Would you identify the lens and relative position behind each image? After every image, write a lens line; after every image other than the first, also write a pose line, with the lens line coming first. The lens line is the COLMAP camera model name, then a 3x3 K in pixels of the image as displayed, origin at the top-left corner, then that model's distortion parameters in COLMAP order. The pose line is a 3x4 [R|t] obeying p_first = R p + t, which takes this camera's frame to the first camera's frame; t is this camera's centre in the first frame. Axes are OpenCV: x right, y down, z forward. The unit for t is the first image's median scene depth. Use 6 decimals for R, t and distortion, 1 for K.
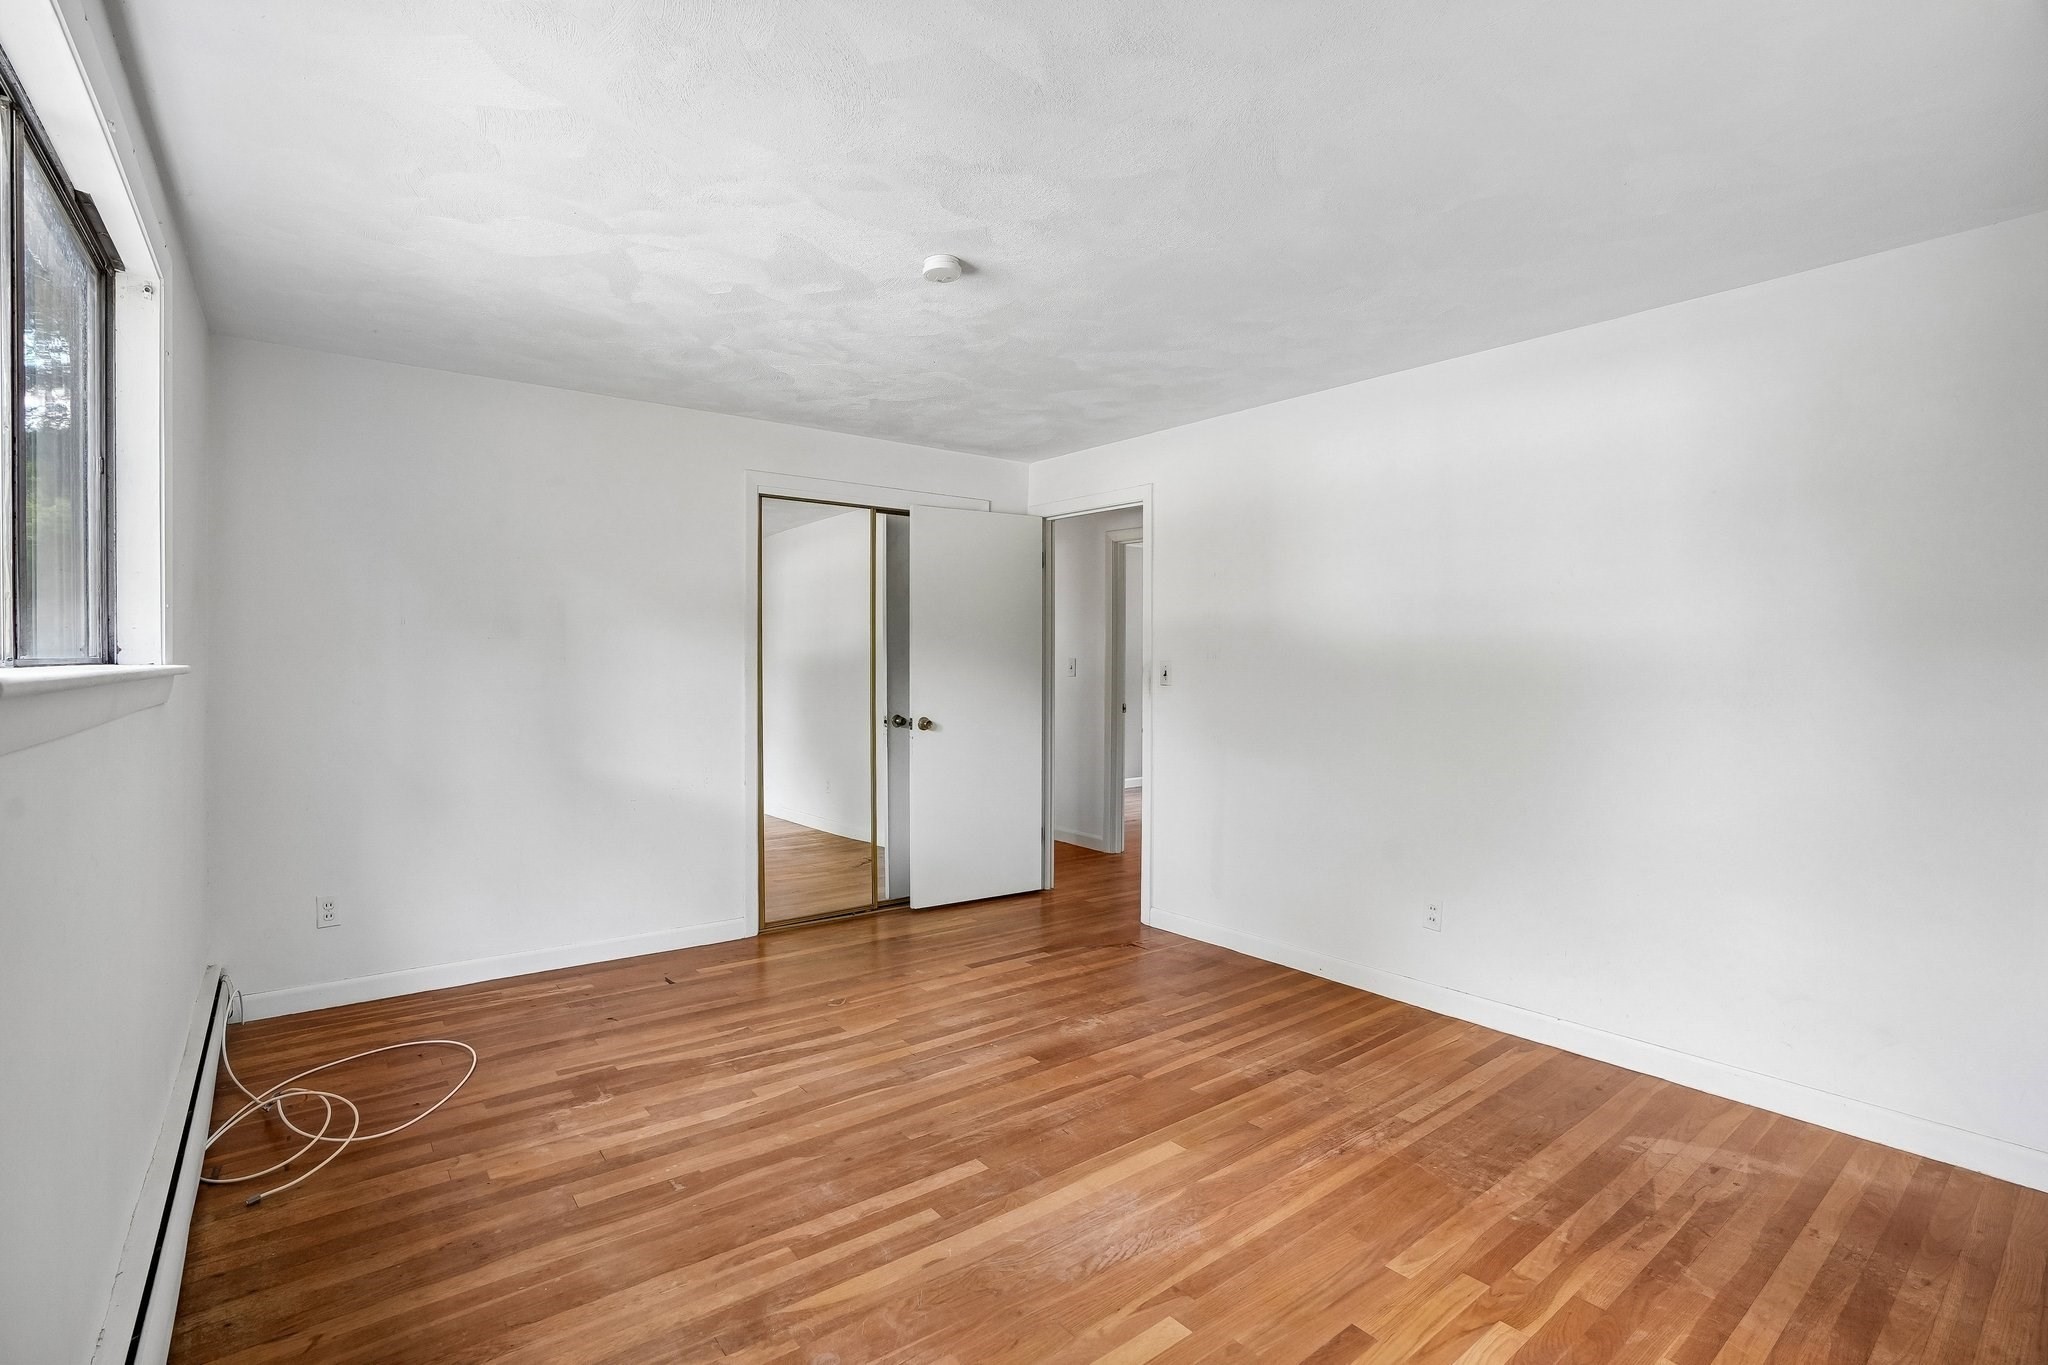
lens RADIAL K [[956.1, 0, 1024.0], [0, 956.1, 682.5], [0, 0, 1]] dist [-0.071600, 0.029418]
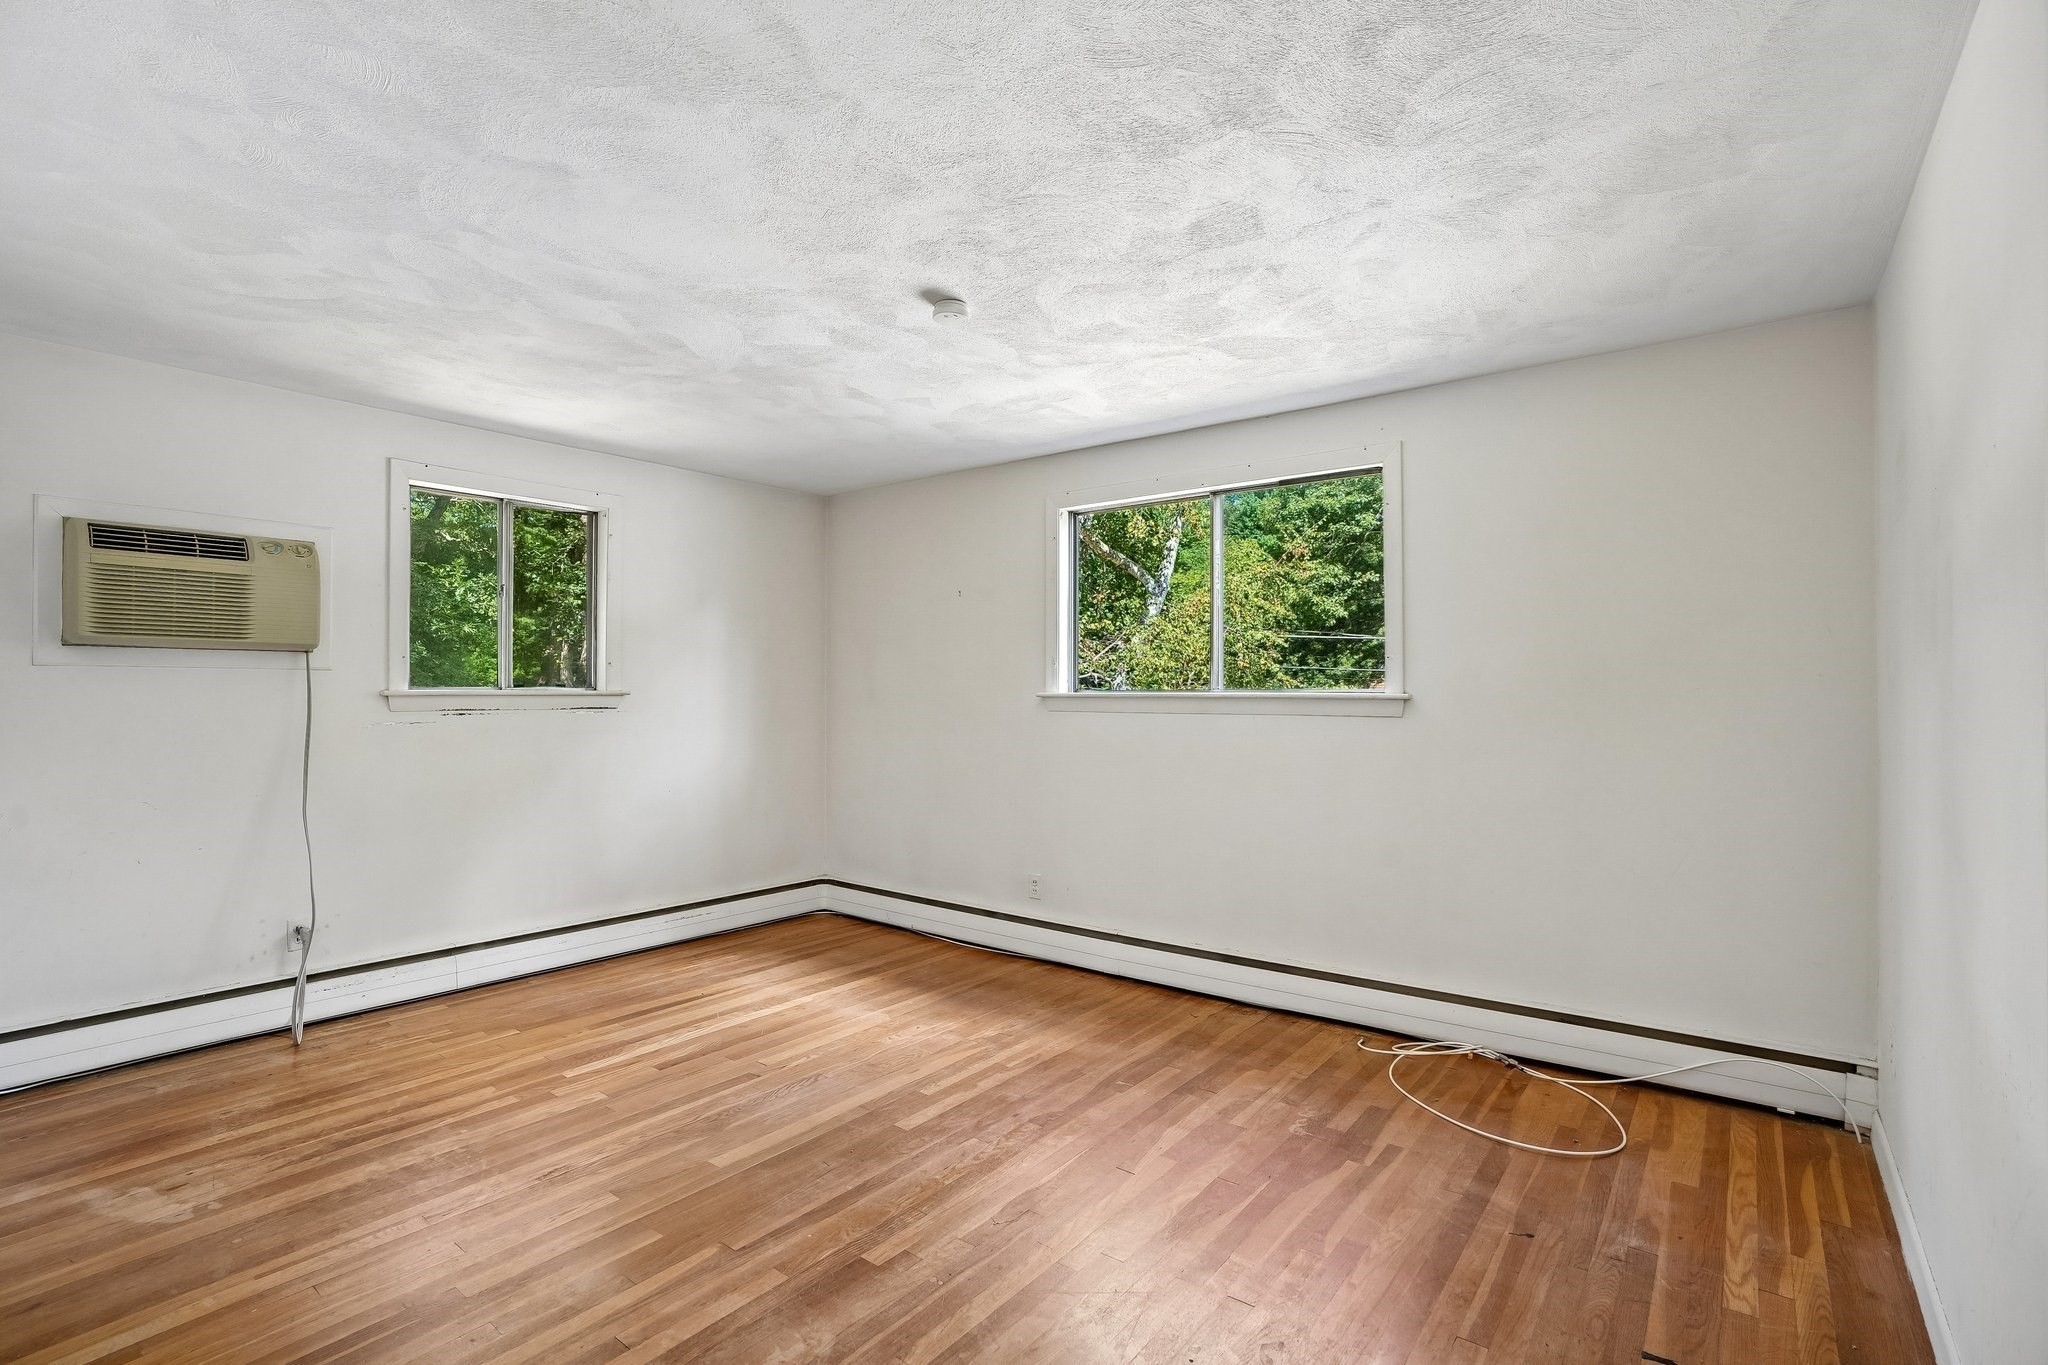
lens RADIAL K [[956.1, 0, 1024.0], [0, 956.1, 682.5], [0, 0, 1]] dist [-0.071600, 0.029418]
pose [[-0.972238, -0.008784, -0.233828, 0.083036], [-0.012282, 0.999833, 0.013508, -0.049049], [0.233670, 0.016004, -0.972184, 2.167466]]
